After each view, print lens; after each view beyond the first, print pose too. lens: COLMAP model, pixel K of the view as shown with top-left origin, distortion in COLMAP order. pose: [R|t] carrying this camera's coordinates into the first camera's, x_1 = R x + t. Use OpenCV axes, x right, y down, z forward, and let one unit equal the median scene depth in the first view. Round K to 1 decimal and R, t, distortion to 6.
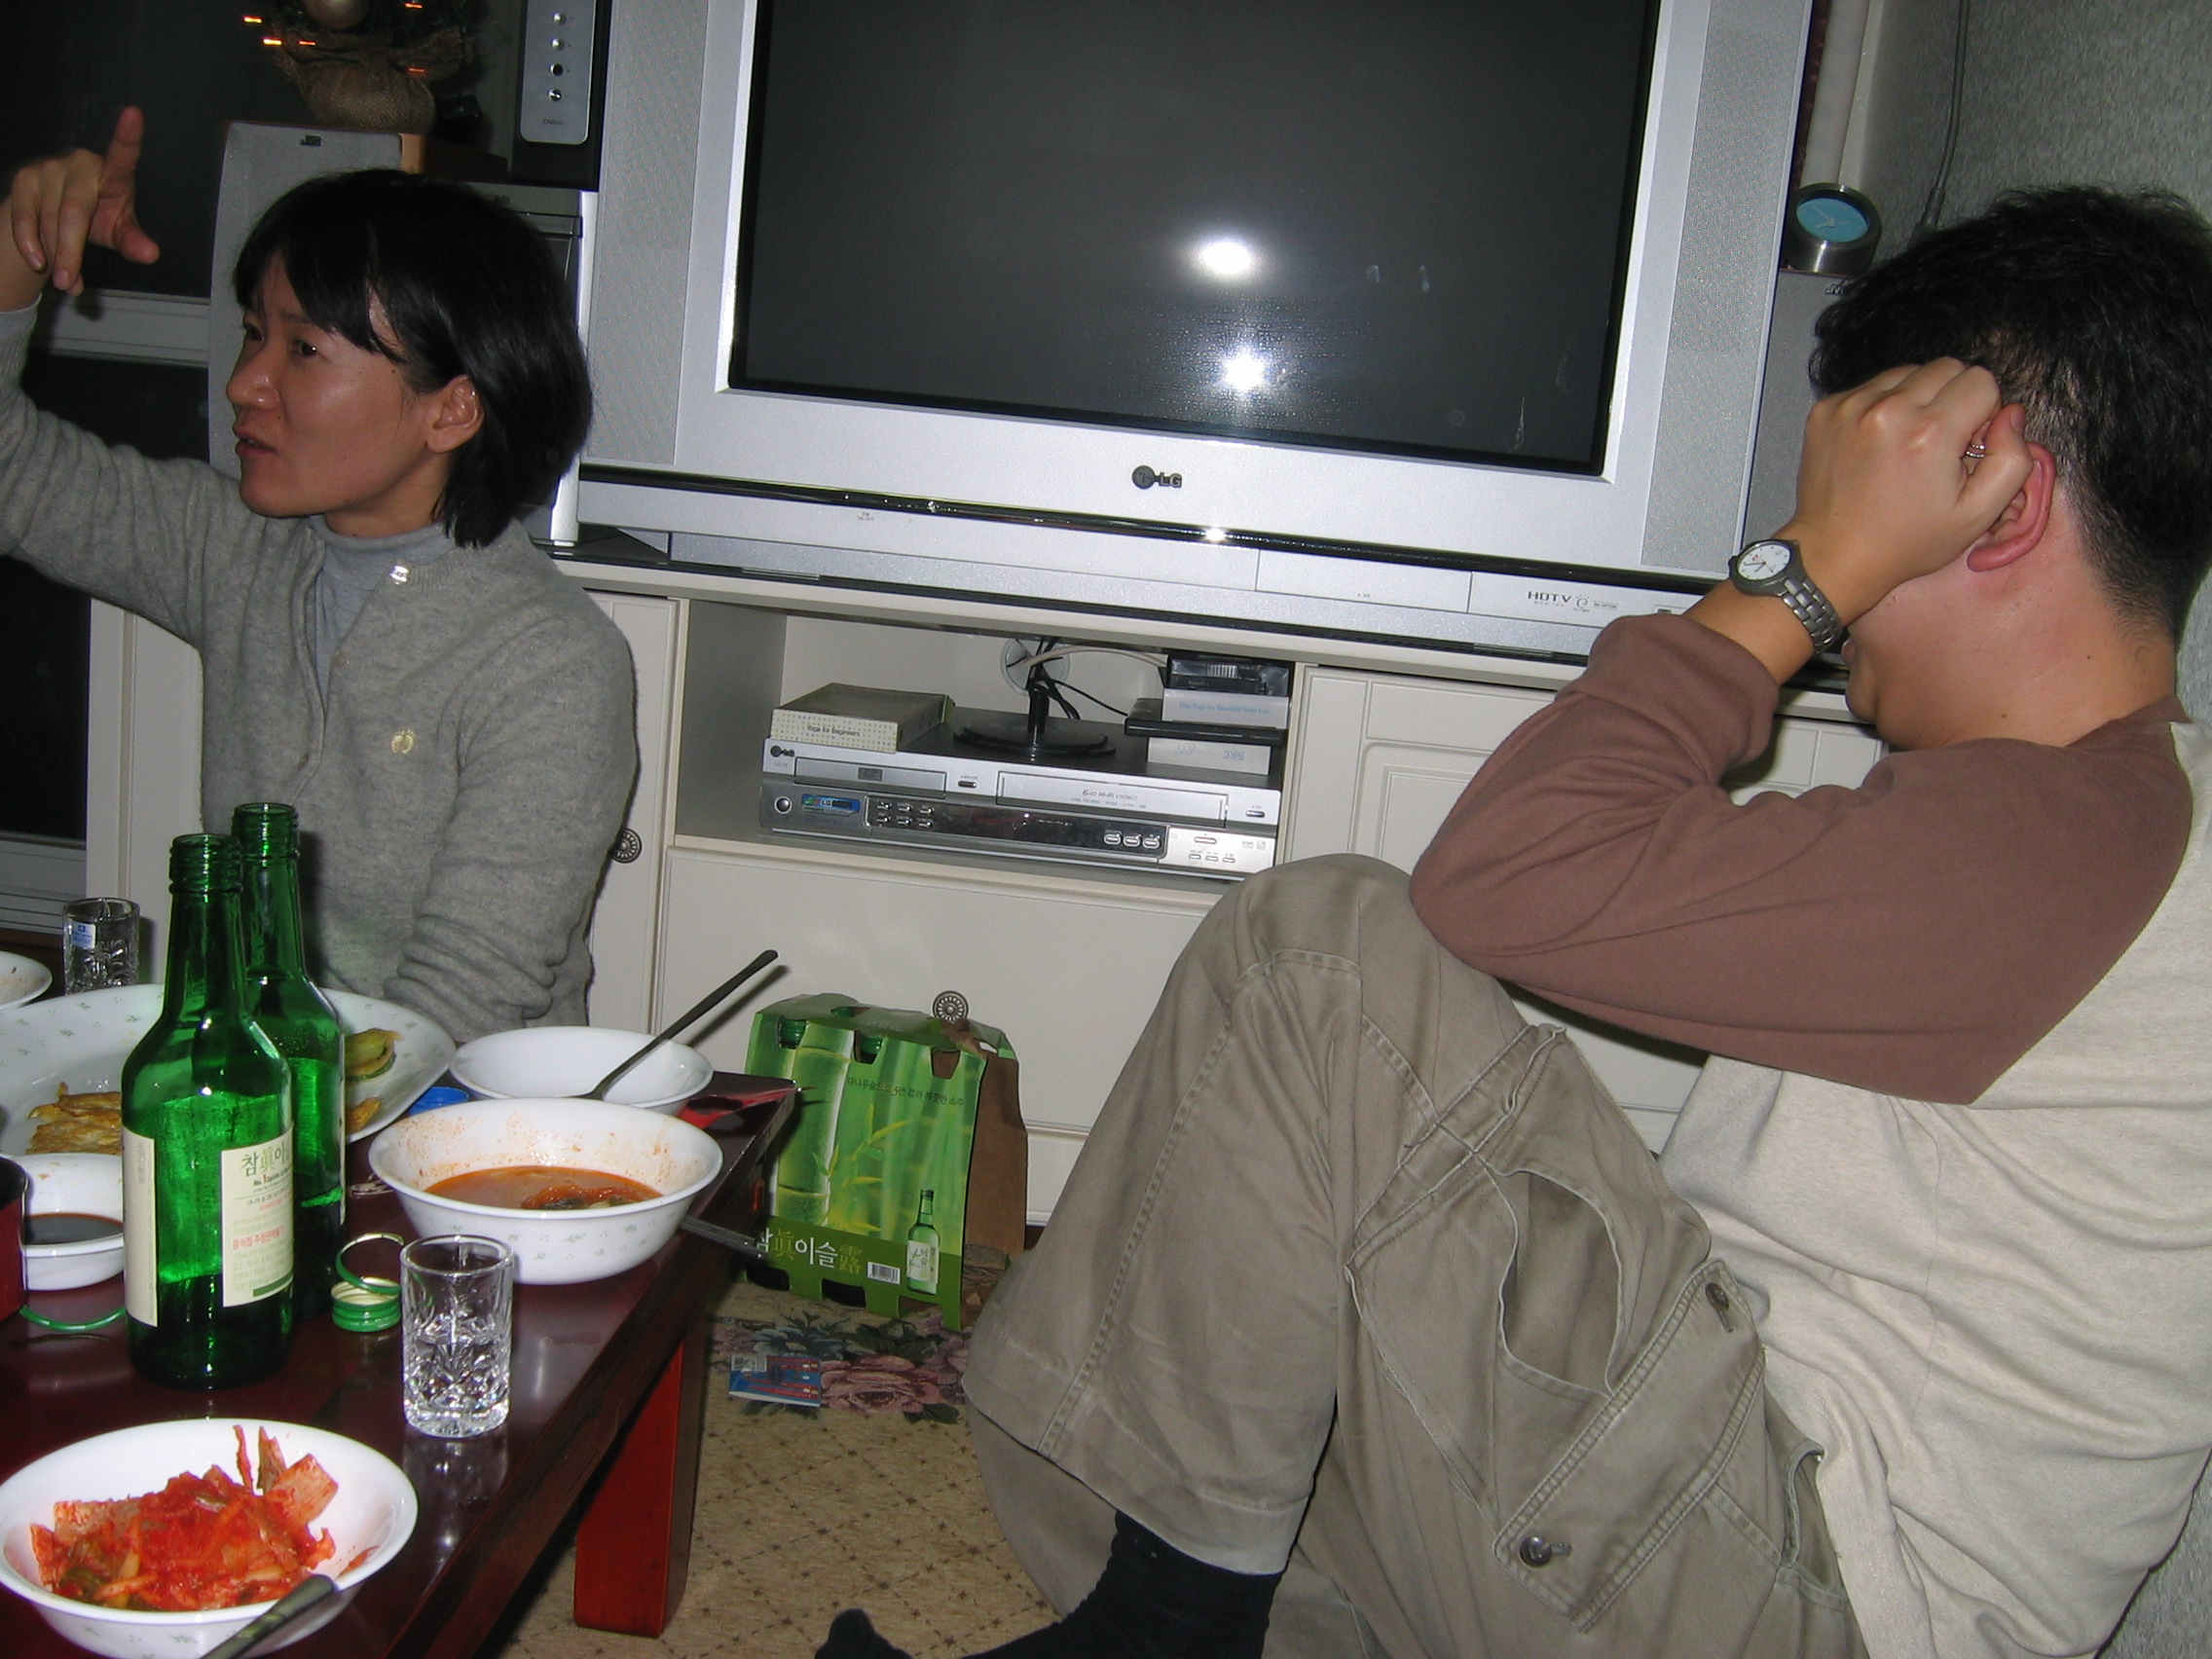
lens RADIAL K [[2495.0, 0, 1118.2], [0, 2495.0, 833.3], [0, 0, 1]] dist [-0.101335, 0.000000]
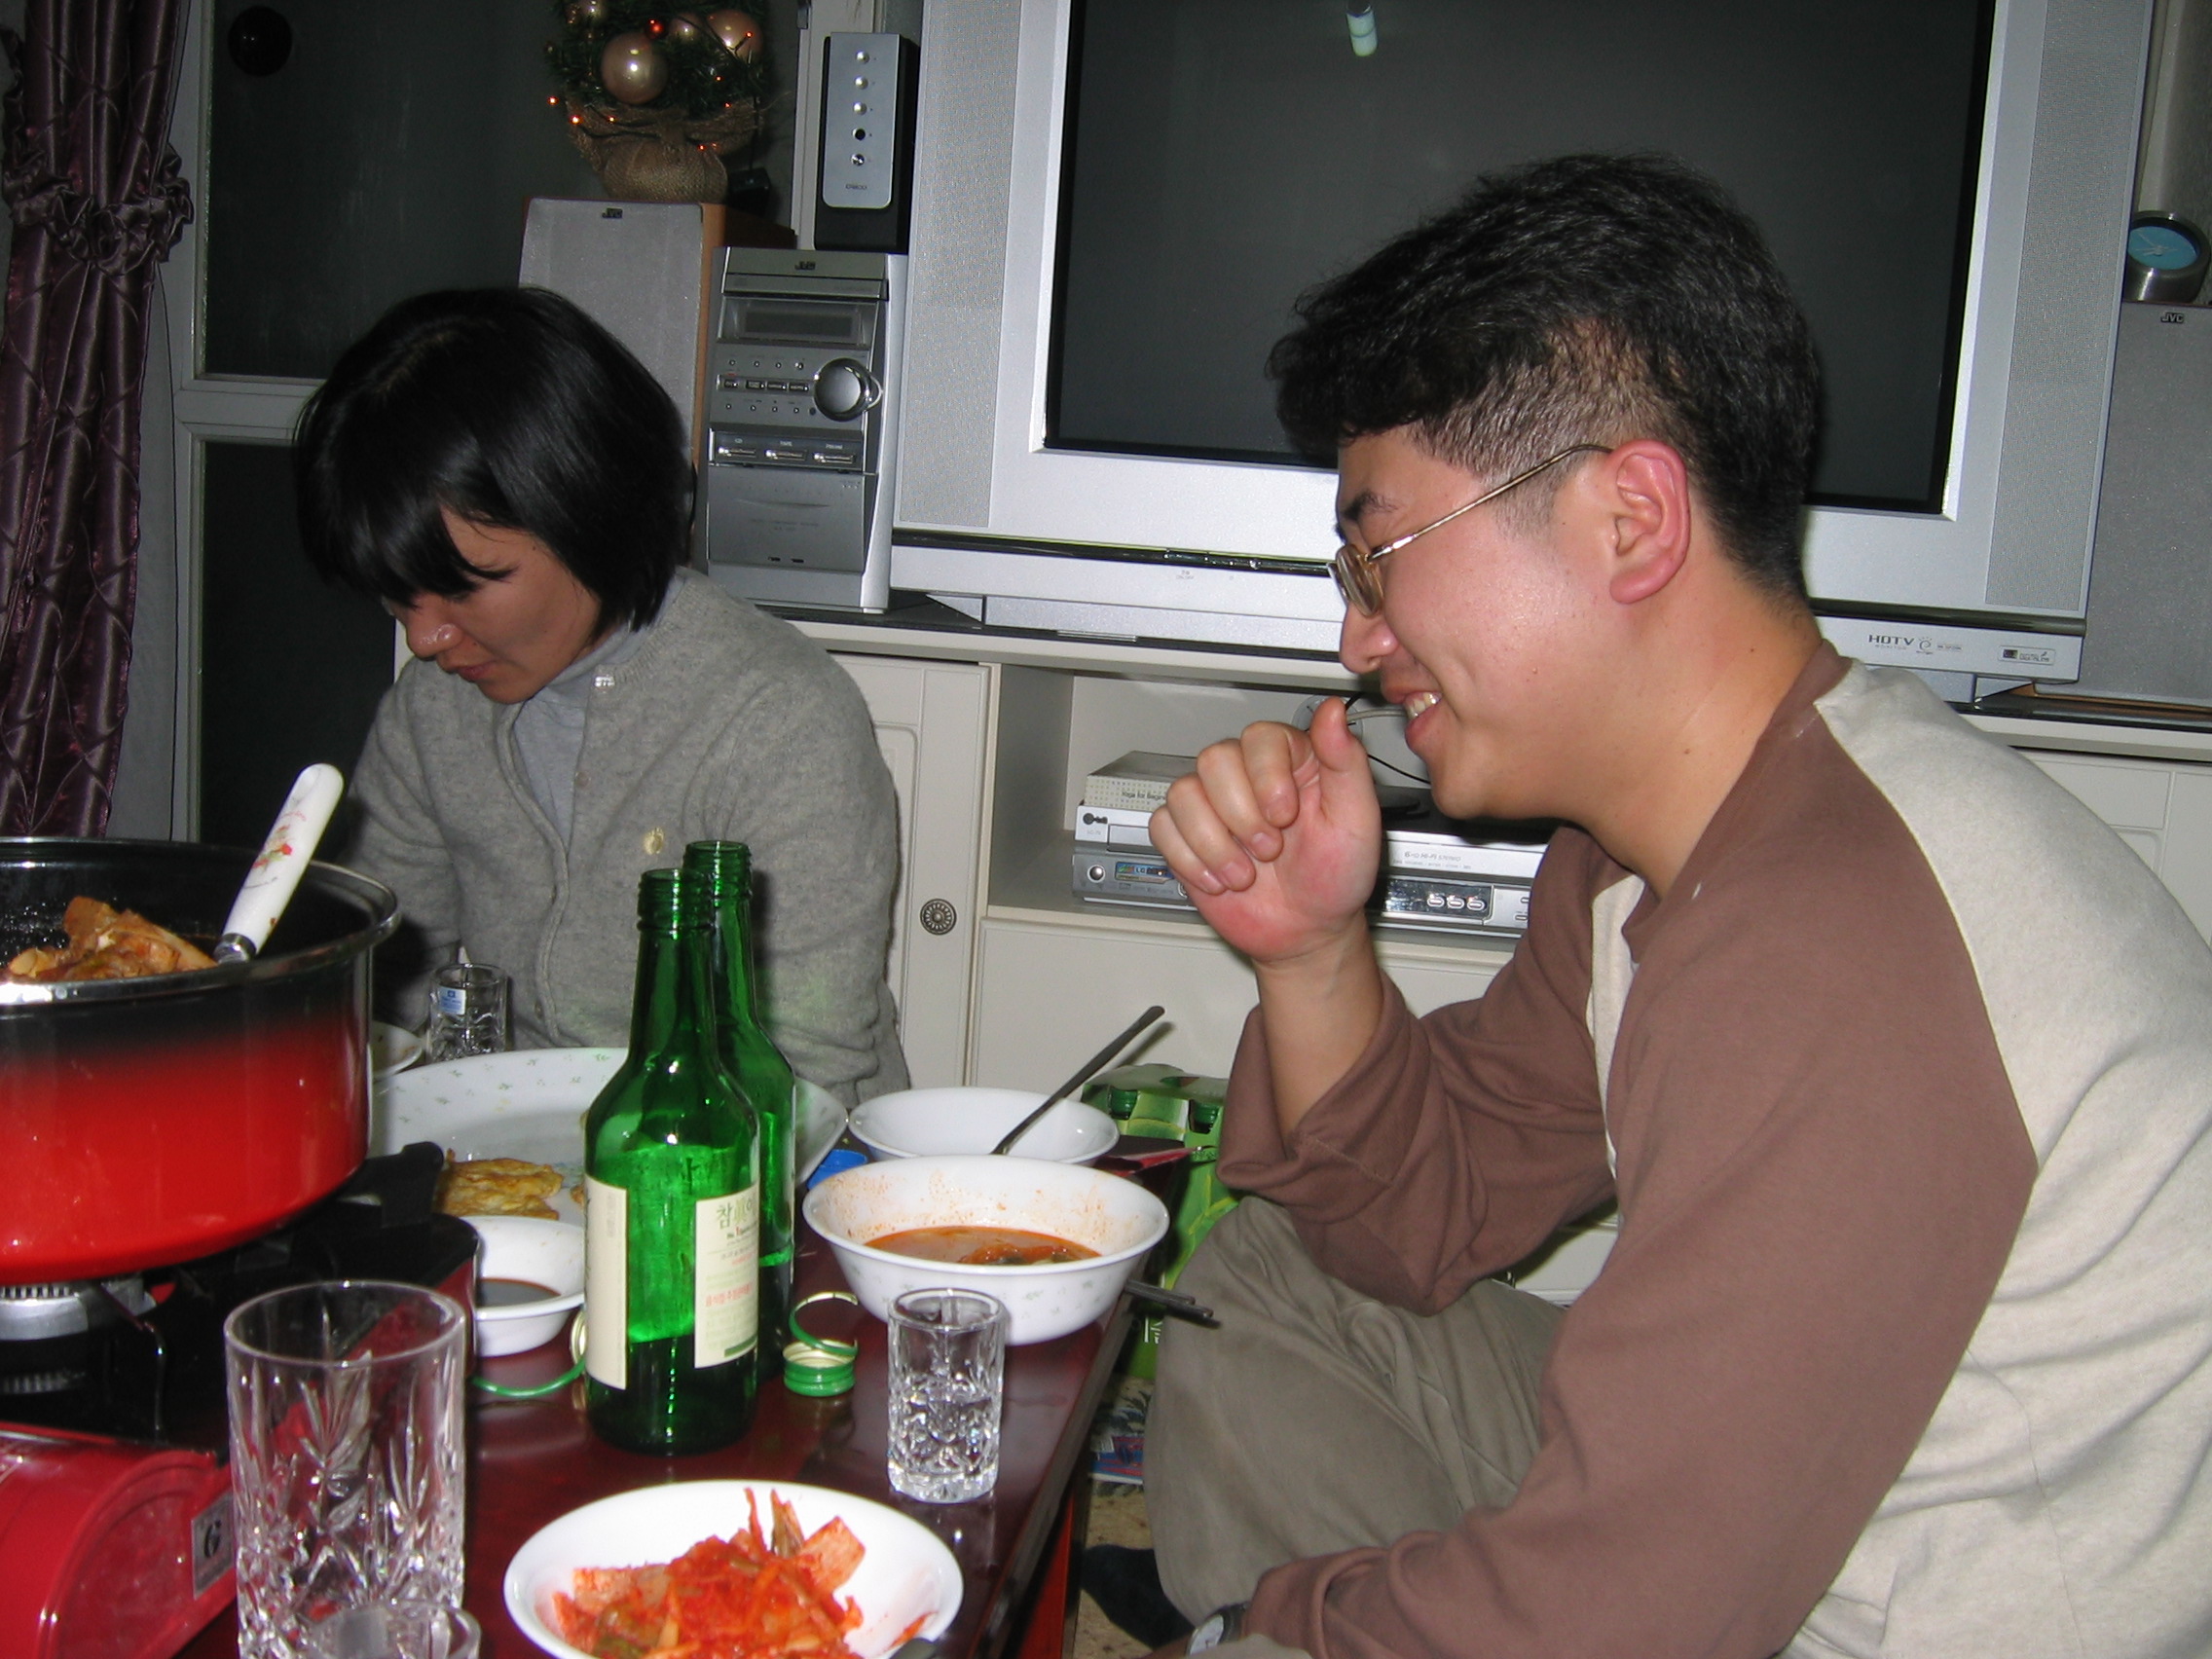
lens RADIAL K [[2495.0, 0, 1094.9], [0, 2495.0, 830.2], [0, 0, 1]] dist [-0.101335, 0.000000]
pose [[0.997241, -0.020094, -0.071464, -0.079764], [0.017091, 0.998955, -0.042385, 0.016504], [0.072241, 0.041046, 0.996542, 0.026171]]
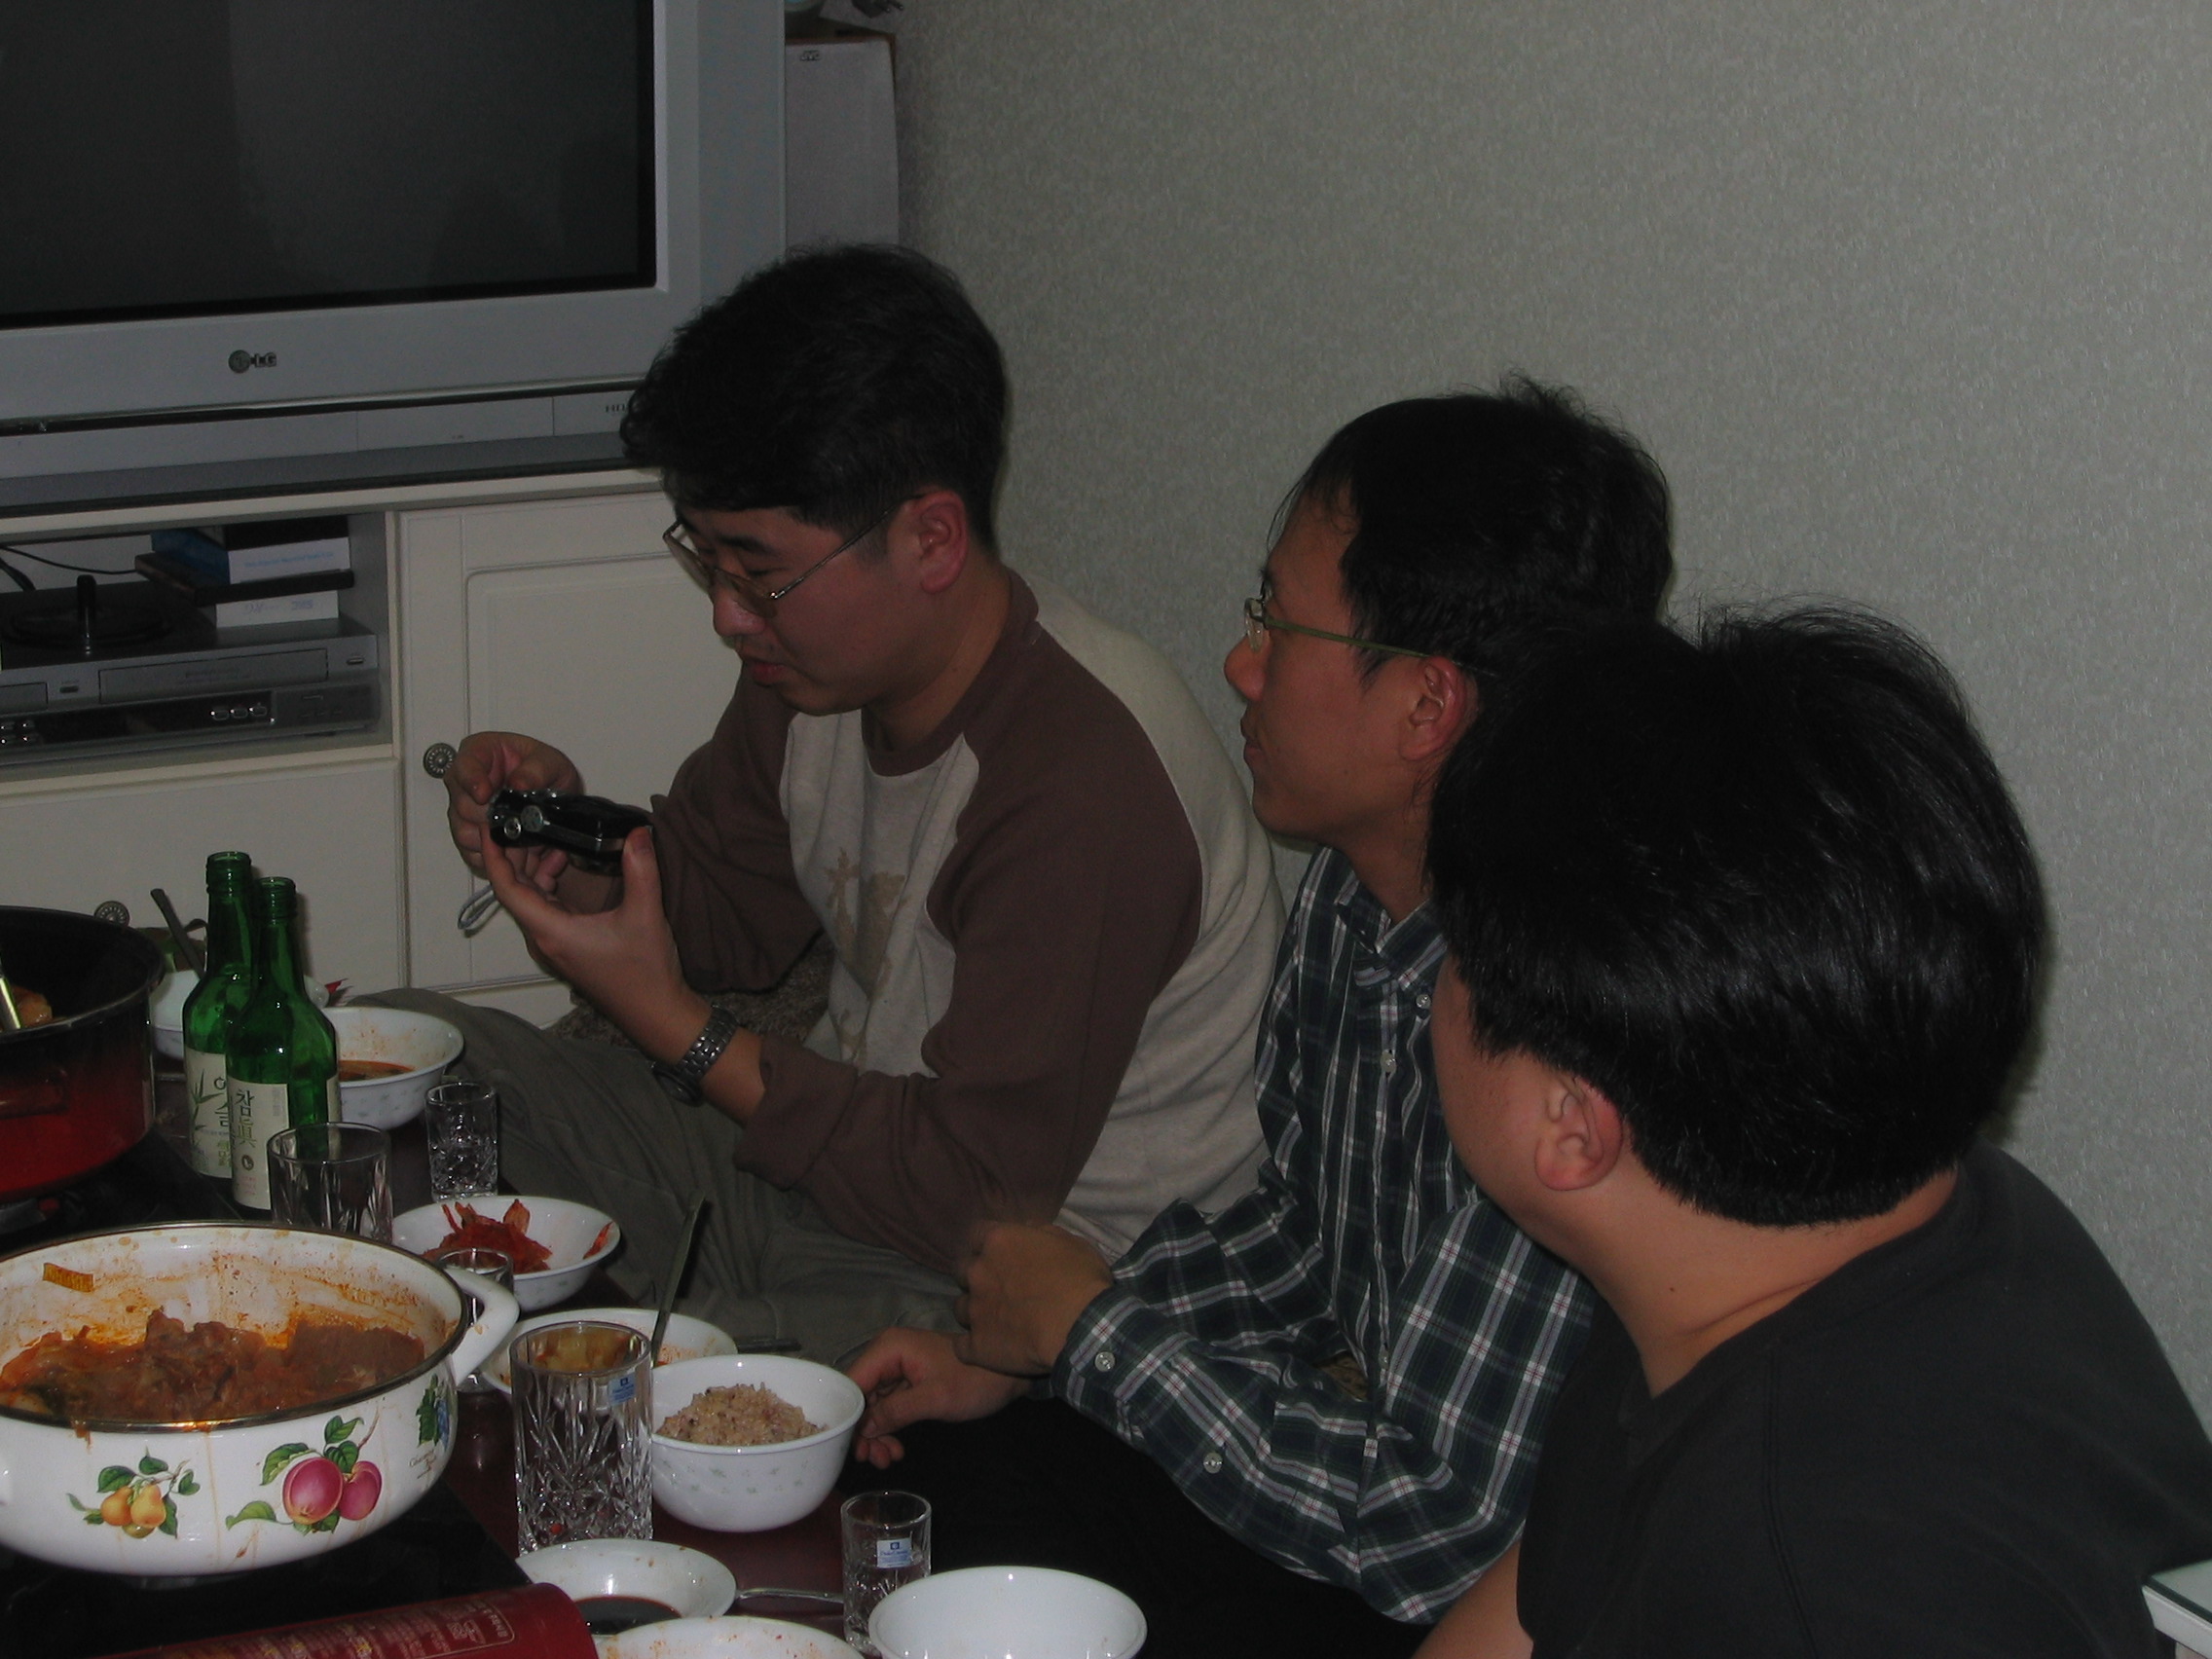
lens RADIAL K [[5037.4, 0, 1111.5], [0, 5037.4, 831.7], [0, 0, 1]] dist [-0.193251, 0.000000]
pose [[0.868332, -0.207716, 0.450393, -0.738604], [0.165669, 0.977393, 0.131361, -0.190927], [-0.467497, -0.039449, 0.883114, -1.121351]]
